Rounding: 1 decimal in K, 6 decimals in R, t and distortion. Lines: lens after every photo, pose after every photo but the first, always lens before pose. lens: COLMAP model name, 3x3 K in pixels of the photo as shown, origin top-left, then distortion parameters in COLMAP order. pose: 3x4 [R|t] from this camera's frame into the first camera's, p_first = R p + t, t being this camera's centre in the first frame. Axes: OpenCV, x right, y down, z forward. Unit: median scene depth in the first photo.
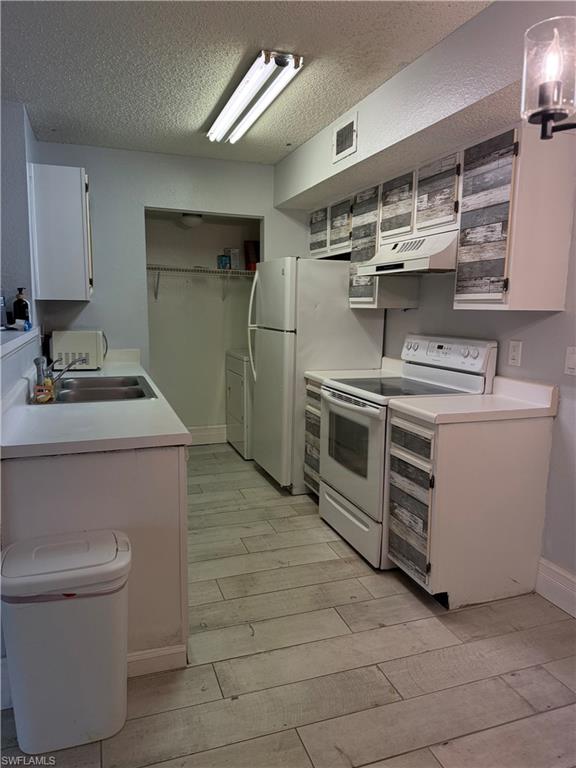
lens RADIAL K [[544.2, 0, 288.0], [0, 544.2, 384.0], [0, 0, 1]] dist [0.079360, -0.090458]
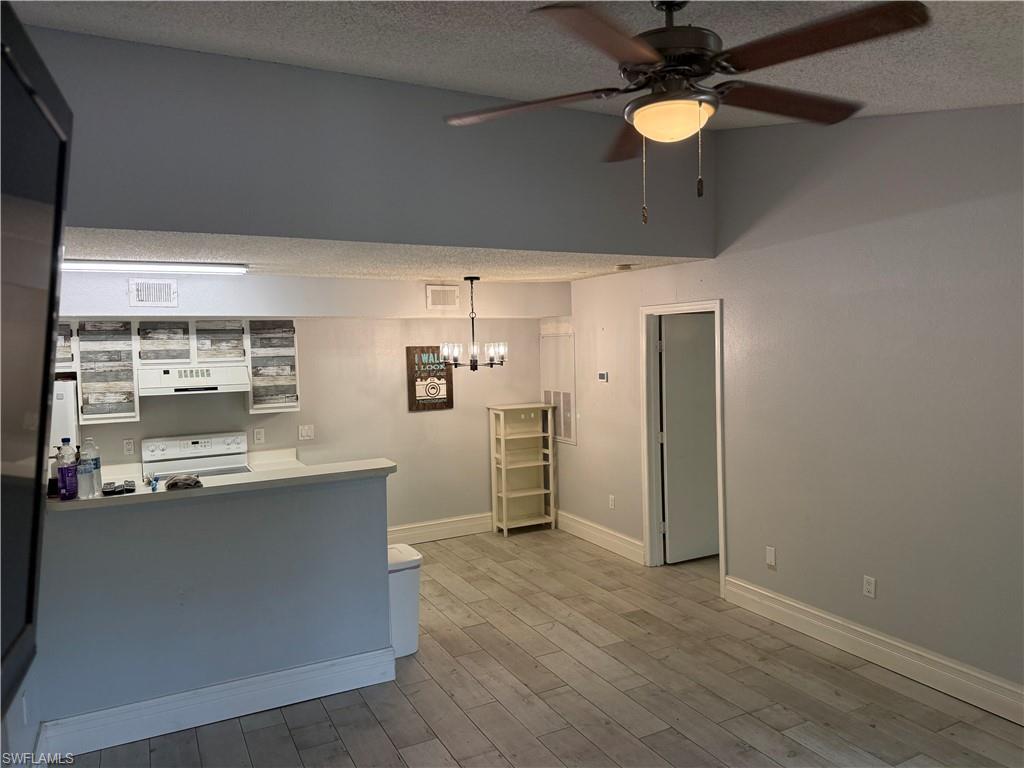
lens RADIAL K [[716.5, 0, 512.0], [0, 716.5, 384.0], [0, 0, 1]] dist [0.102212, -0.151244]
pose [[-0.138079, -0.063418, 0.988389, -1.817543], [0.164205, 0.982671, 0.085990, -0.266902], [-0.976714, 0.174172, -0.125273, 0.477358]]
